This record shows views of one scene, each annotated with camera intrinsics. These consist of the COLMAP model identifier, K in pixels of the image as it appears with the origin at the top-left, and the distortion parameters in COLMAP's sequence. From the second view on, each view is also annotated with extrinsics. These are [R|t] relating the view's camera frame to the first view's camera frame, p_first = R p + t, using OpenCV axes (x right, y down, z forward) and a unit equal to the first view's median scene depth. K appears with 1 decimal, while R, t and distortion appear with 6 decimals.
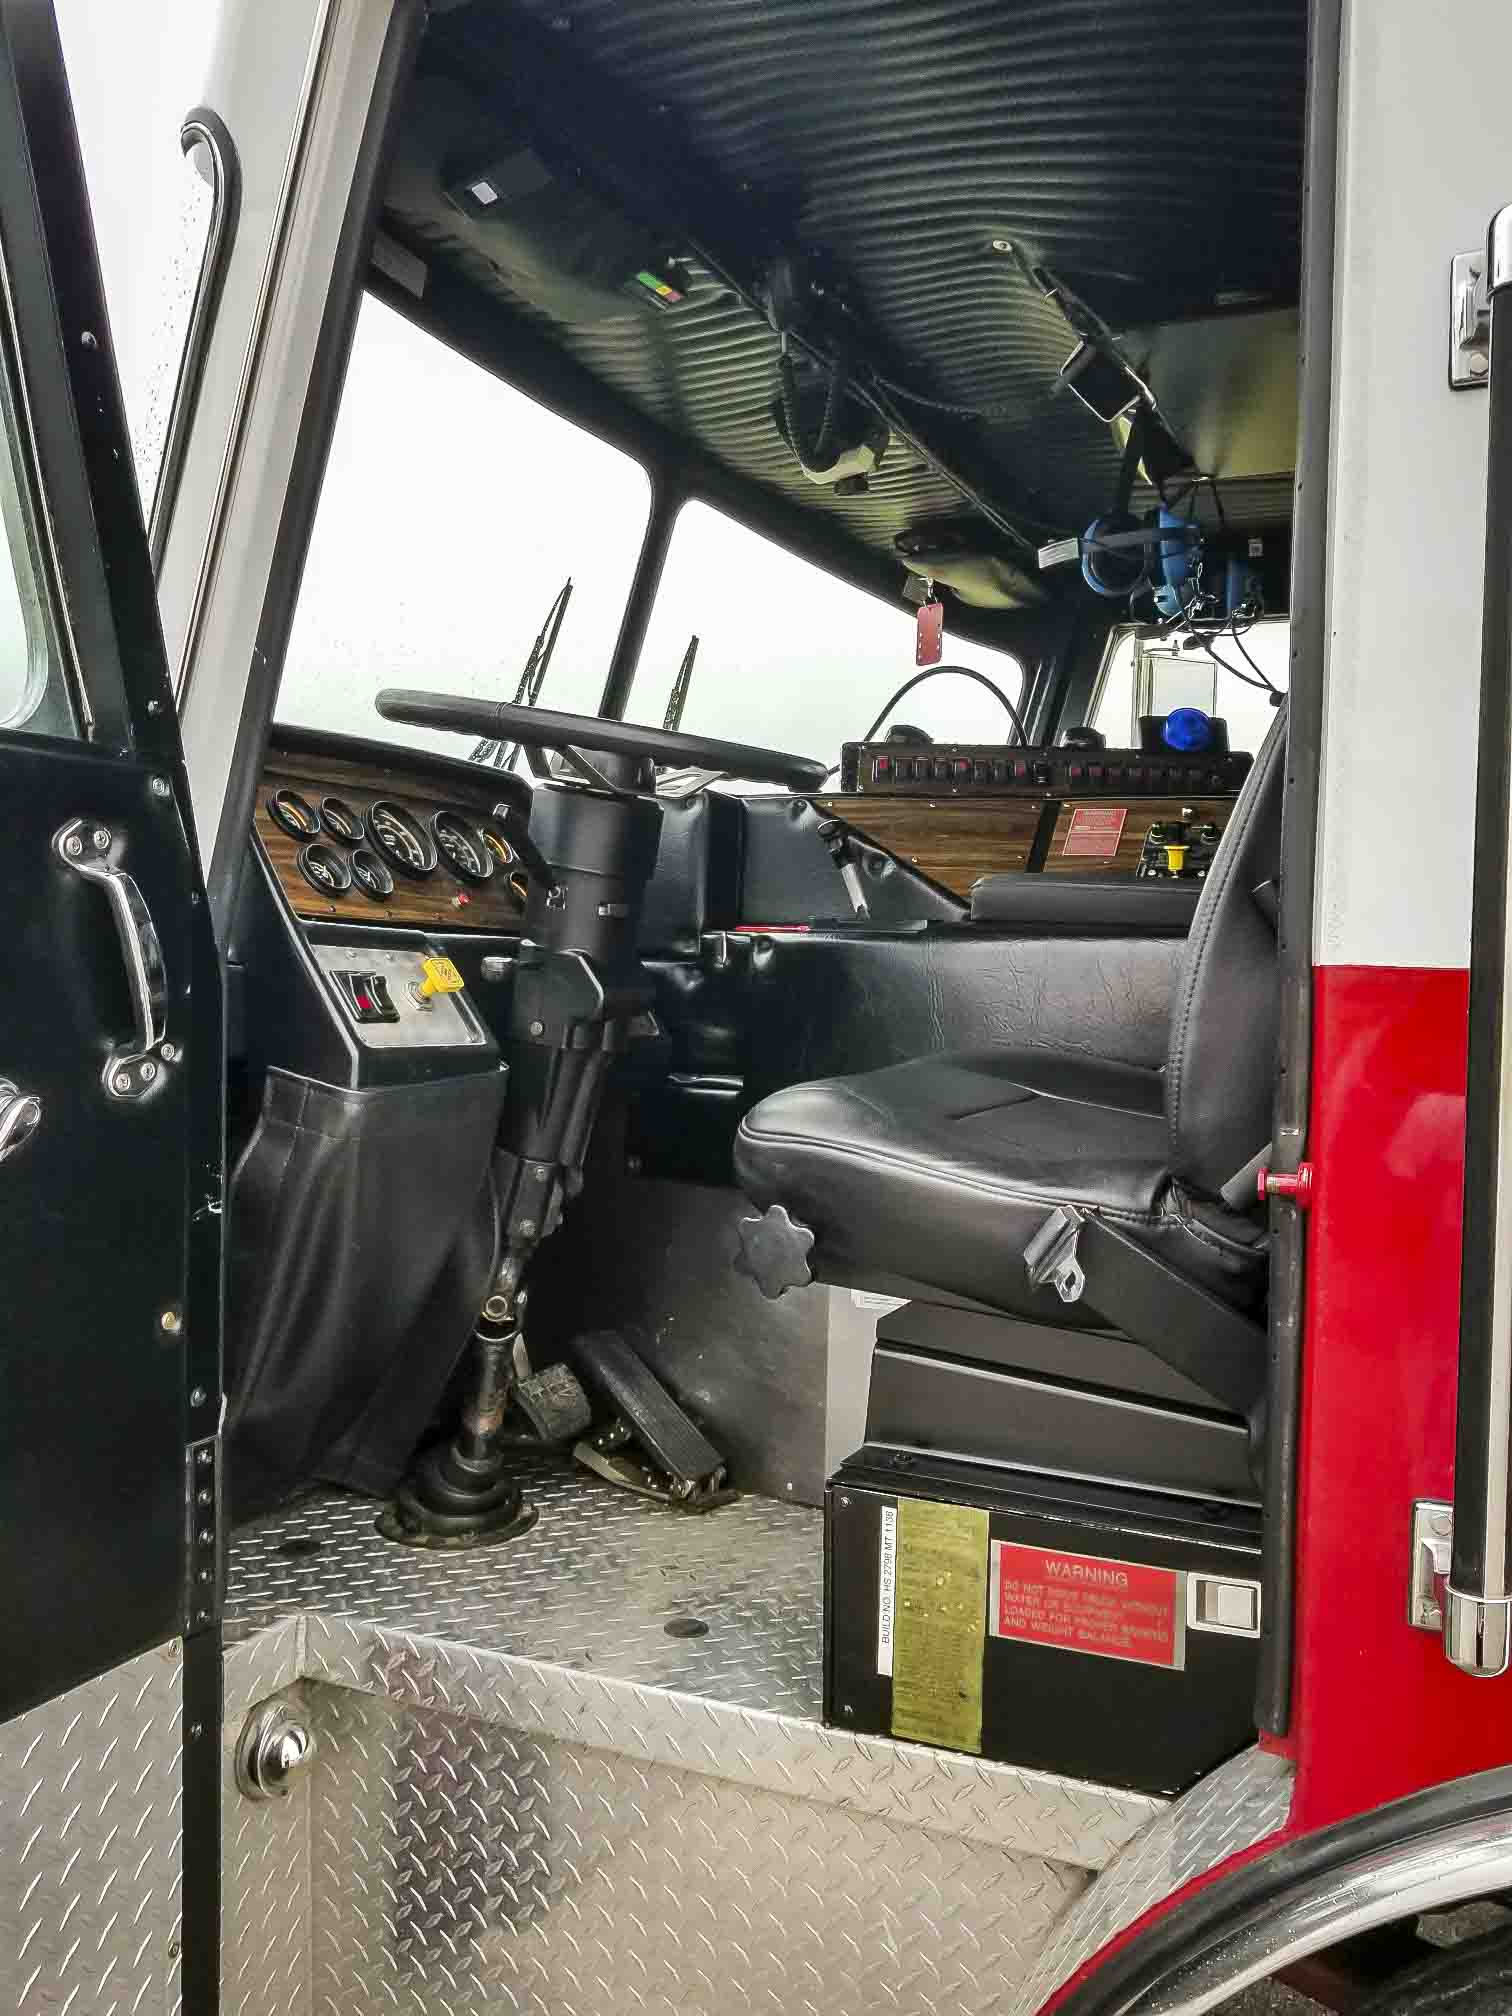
lens RADIAL K [[1629.2, 0, 756.0], [0, 1629.2, 1008.0], [0, 0, 1]] dist [-0.004295, -0.005922]
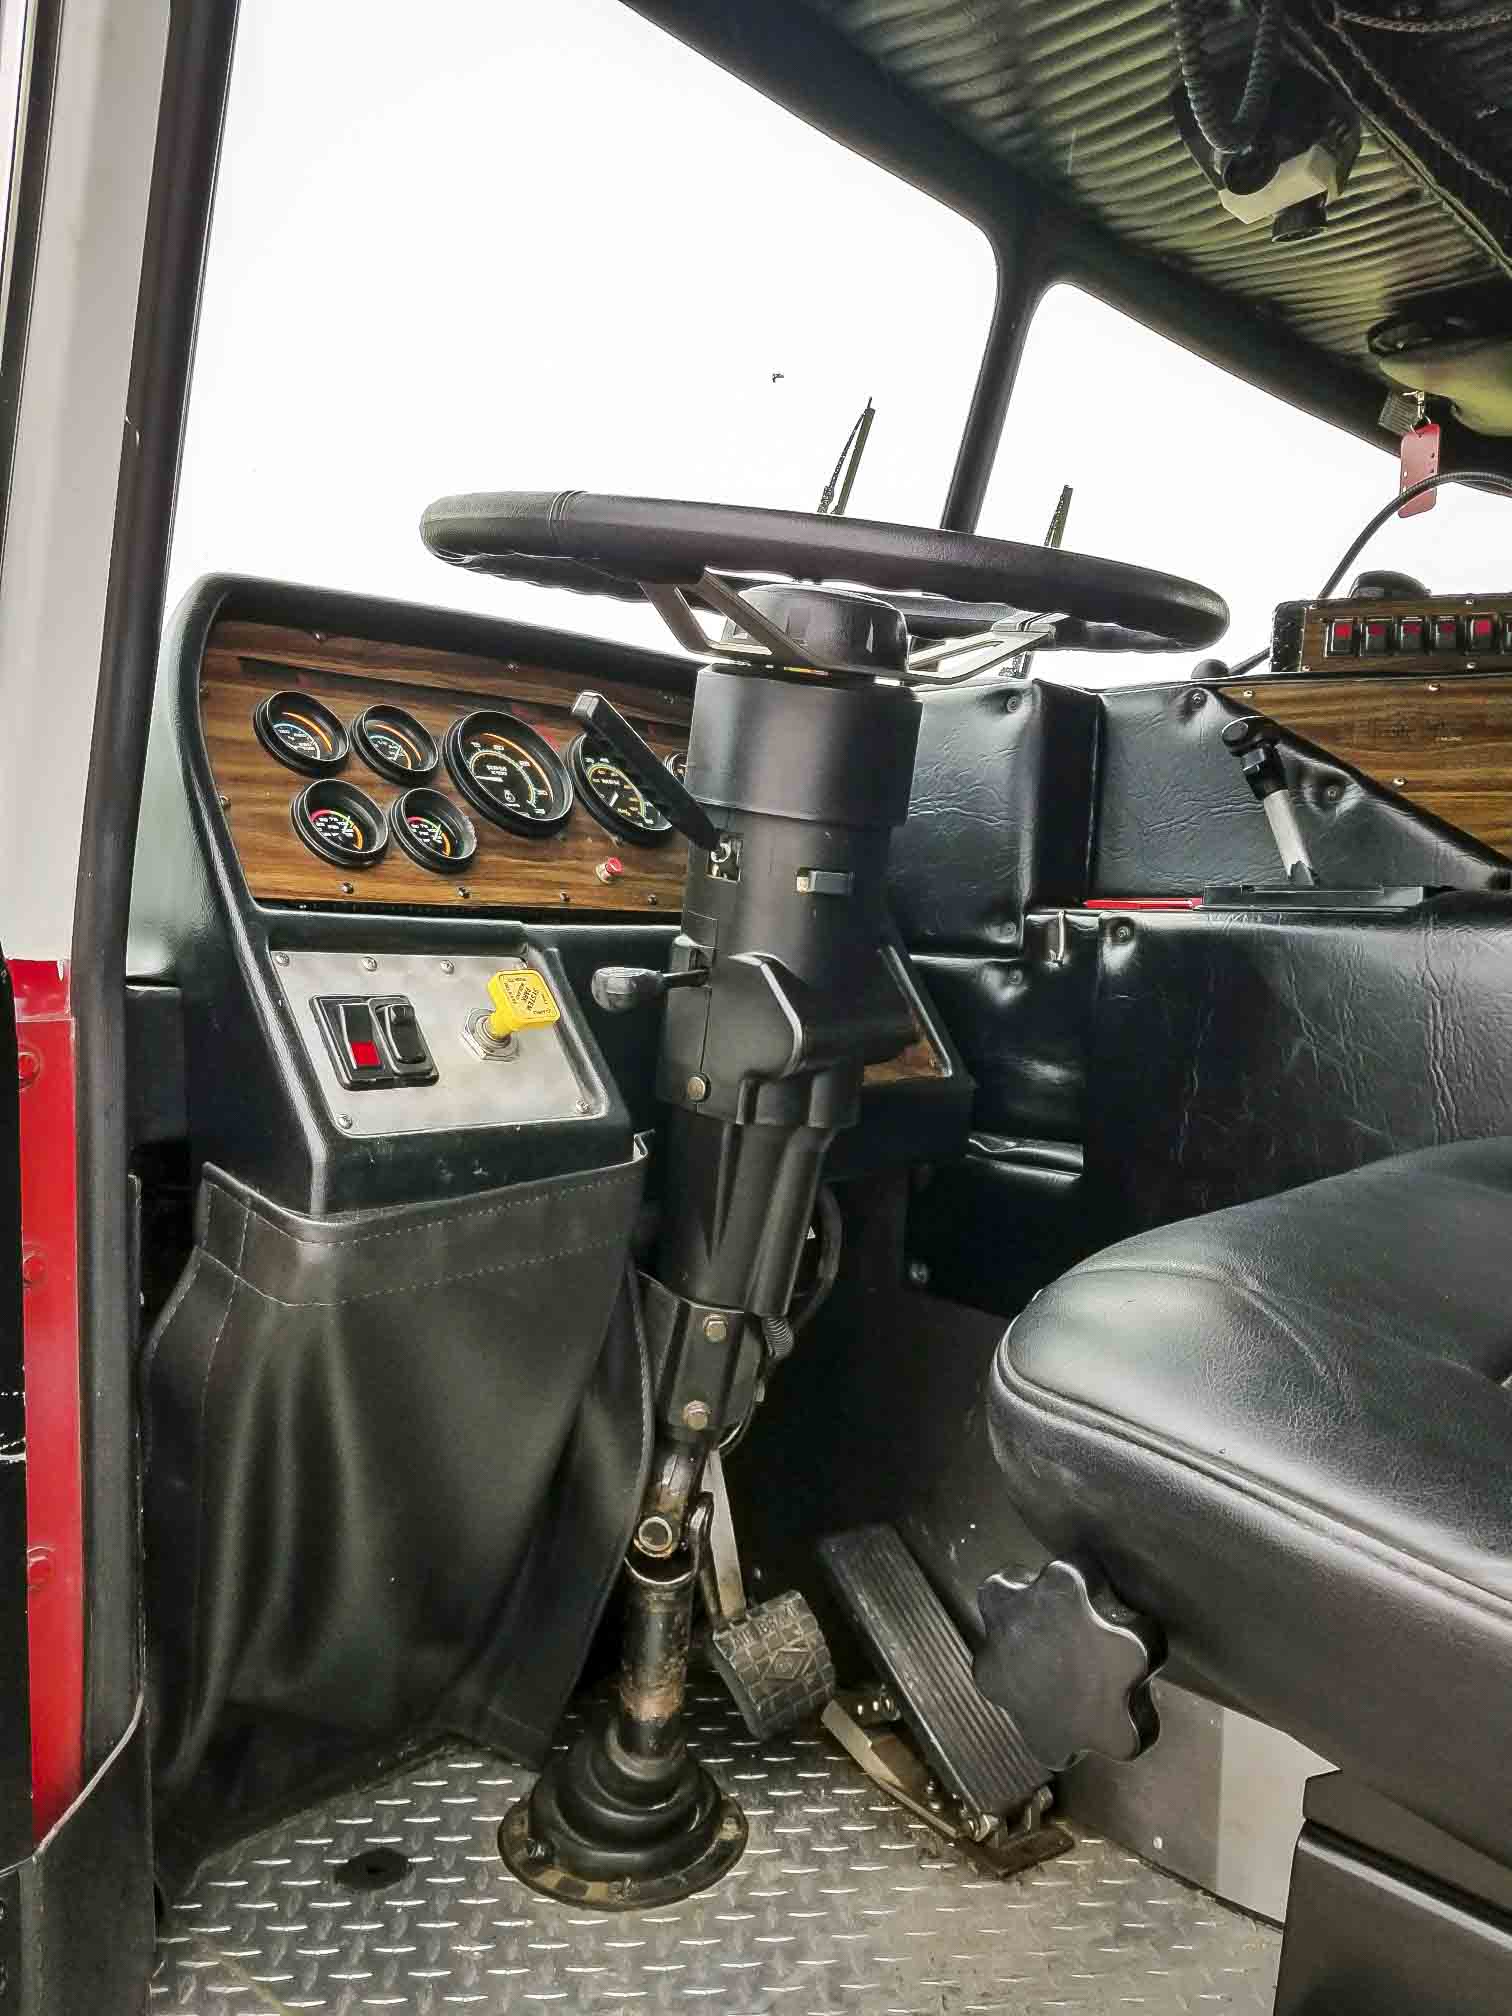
lens RADIAL K [[1565.9, 0, 756.8], [0, 1565.9, 1035.6], [0, 0, 1]] dist [0.086635, -0.150080]
pose [[0.961883, 0.010112, -0.273276, 0.035495], [0.002455, 0.998956, 0.045606, -0.028880], [0.273452, -0.044538, 0.960854, 0.427188]]
